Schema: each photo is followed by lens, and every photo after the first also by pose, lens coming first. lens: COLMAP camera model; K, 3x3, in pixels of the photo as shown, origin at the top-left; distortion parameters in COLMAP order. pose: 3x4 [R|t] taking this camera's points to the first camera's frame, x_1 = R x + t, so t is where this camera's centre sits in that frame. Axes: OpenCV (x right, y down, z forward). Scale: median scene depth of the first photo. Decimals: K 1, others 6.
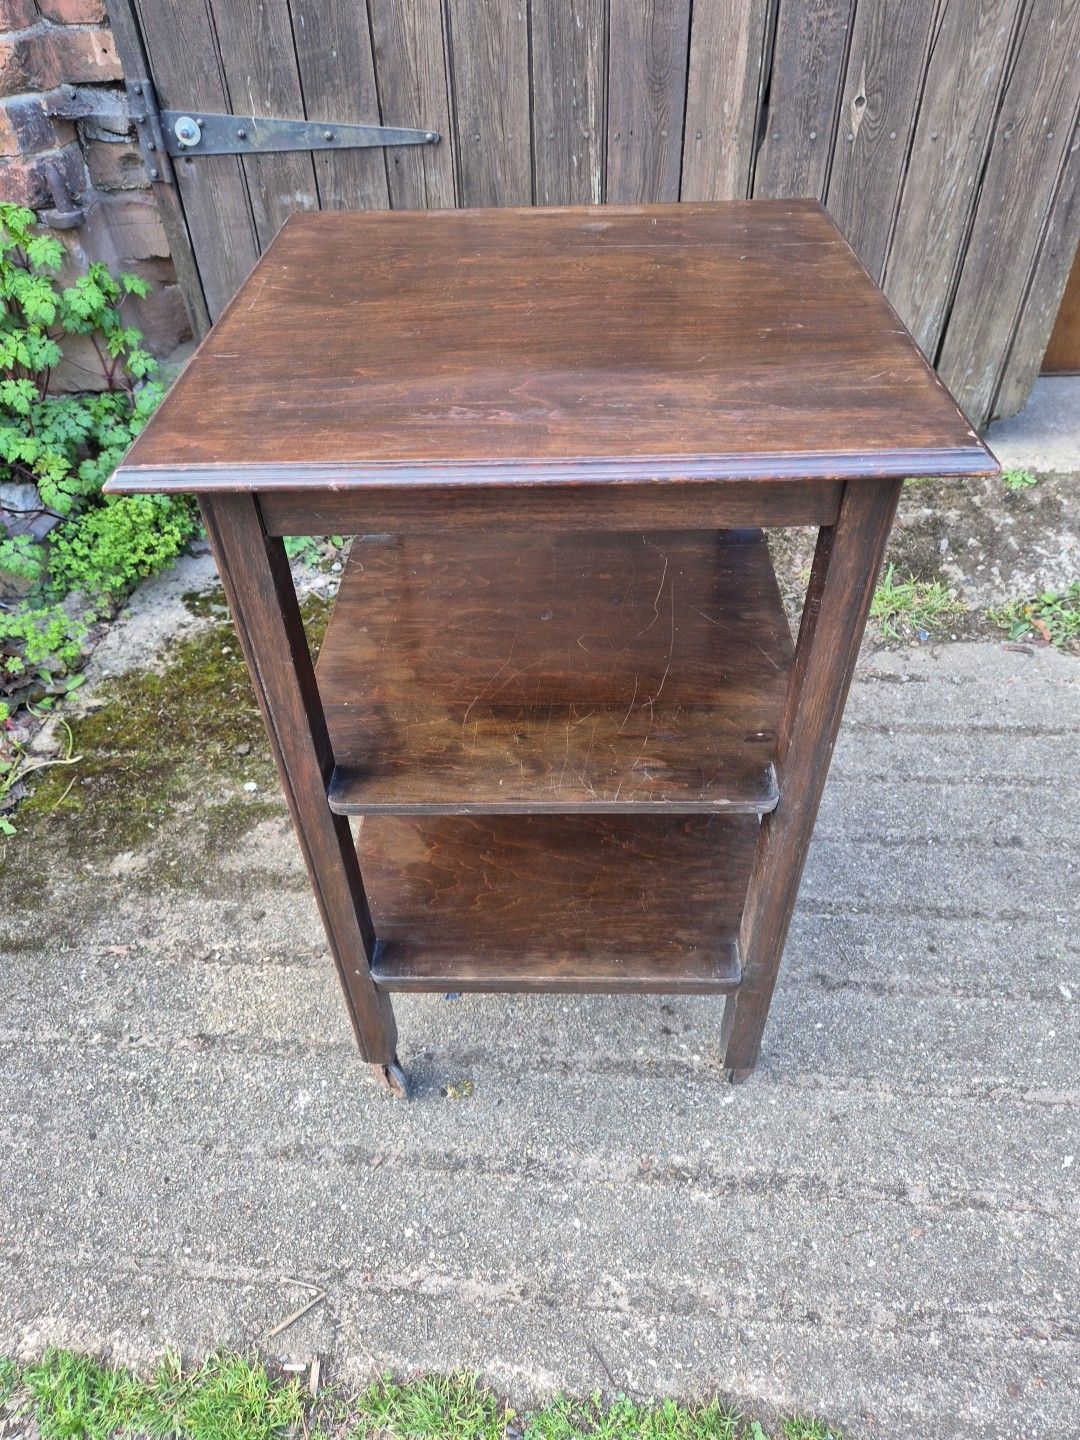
lens RADIAL K [[964.1, 0, 540.4], [0, 964.1, 709.5], [0, 0, 1]] dist [0.057702, -0.057040]
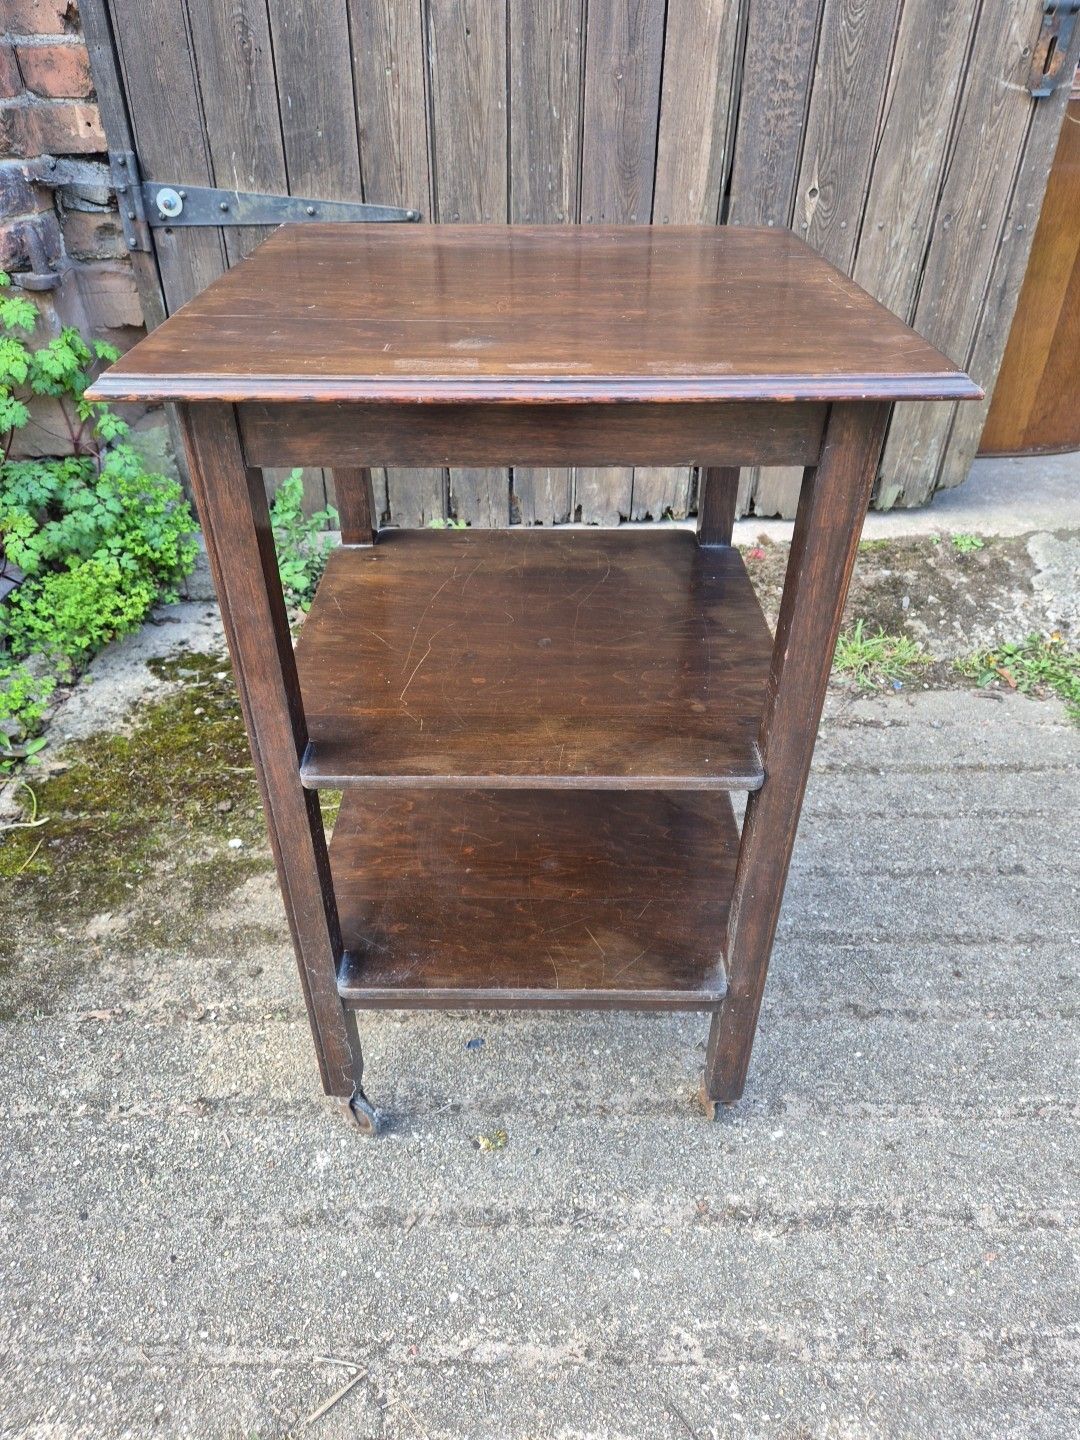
lens RADIAL K [[964.1, 0, 539.1], [0, 964.1, 717.3], [0, 0, 1]] dist [0.057702, -0.057040]
pose [[0.995797, -0.017044, 0.089986, -0.112790], [0.027090, 0.993381, -0.111630, 0.092164], [-0.087488, 0.113598, 0.989667, 0.030309]]
